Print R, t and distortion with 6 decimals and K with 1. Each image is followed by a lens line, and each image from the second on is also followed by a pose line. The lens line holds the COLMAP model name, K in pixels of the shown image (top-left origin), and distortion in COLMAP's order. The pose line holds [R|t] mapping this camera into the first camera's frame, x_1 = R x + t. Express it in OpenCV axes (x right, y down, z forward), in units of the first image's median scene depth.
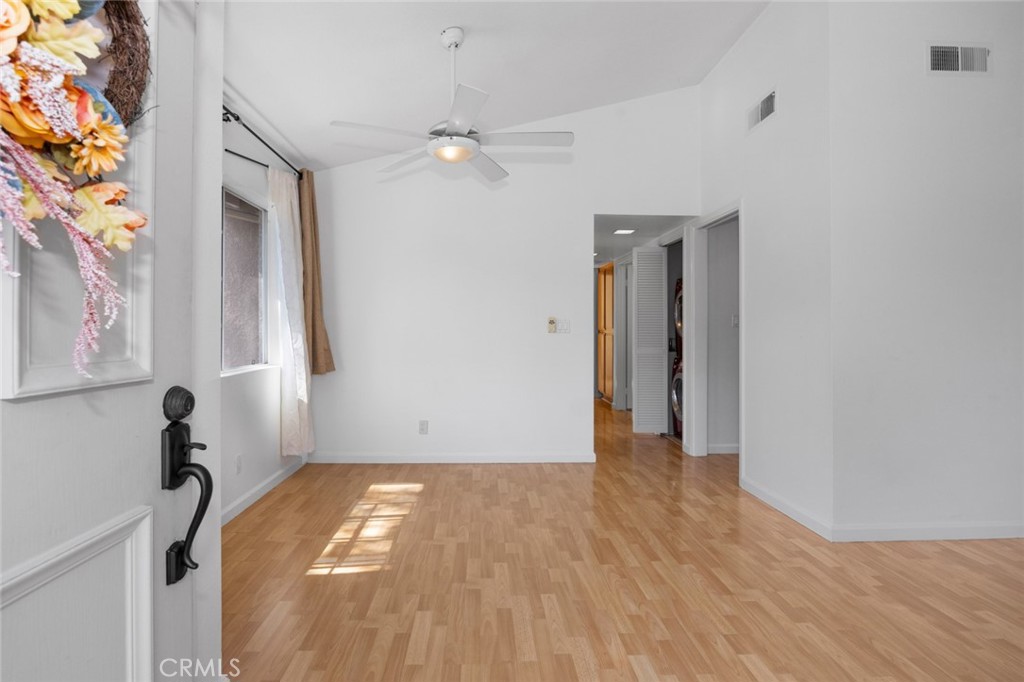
lens RADIAL K [[501.4, 0, 495.7], [0, 501.4, 326.7], [0, 0, 1]] dist [-0.010417, -0.000222]
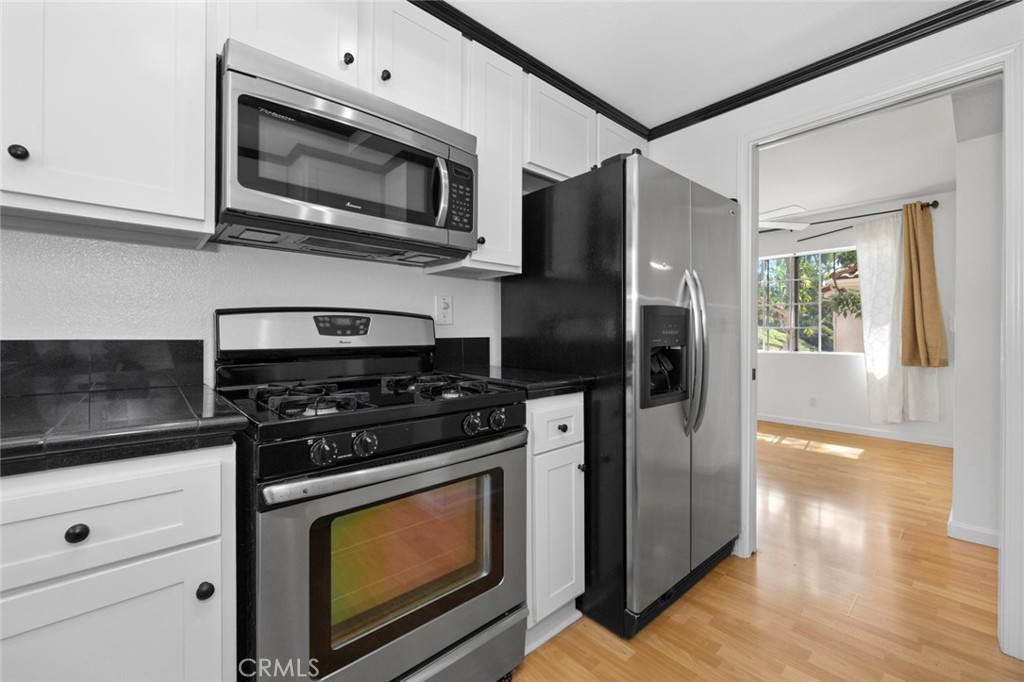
lens RADIAL K [[412.8, 0, 511.3], [0, 412.8, 331.4], [0, 0, 1]] dist [-0.001665, -0.000031]
pose [[-0.765836, 0.002093, -0.643033, 1.626537], [0.003475, 0.999994, -0.000884, 0.013419], [0.643027, -0.002912, -0.765838, 1.754928]]
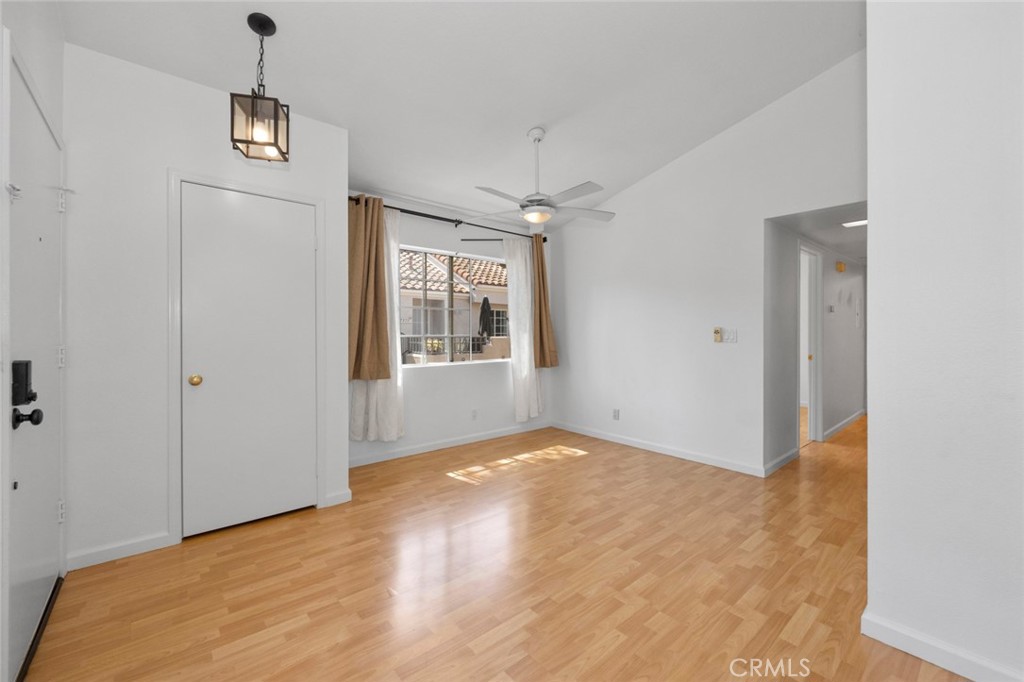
lens RADIAL K [[415.3, 0, 518.0], [0, 415.3, 332.1], [0, 0, 1]] dist [0.000337, 0.000045]
pose [[0.632890, -0.001806, -0.774240, 0.866948], [0.003602, 0.999993, 0.000612, -0.017448], [0.774233, -0.003176, 0.632892, 0.226296]]
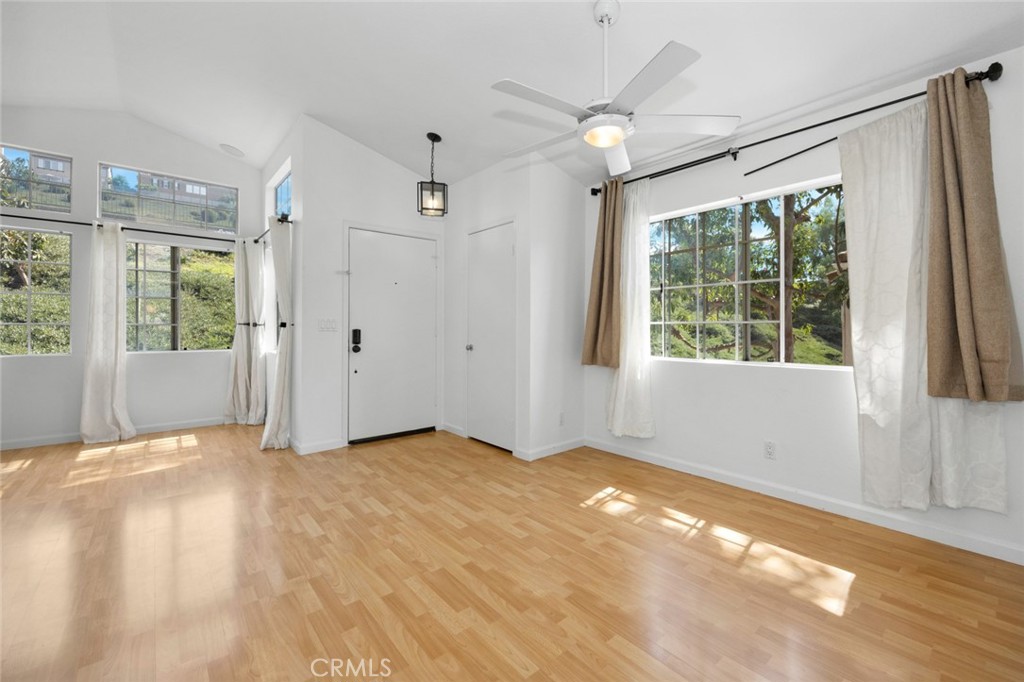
lens RADIAL K [[422.4, 0, 514.9], [0, 422.4, 324.7], [0, 0, 1]] dist [0.001906, 0.000571]
pose [[-0.777724, -0.004242, -0.628592, 0.586301], [0.002505, 0.999948, -0.009847, 0.016584], [0.628601, -0.009233, -0.777673, 1.641914]]
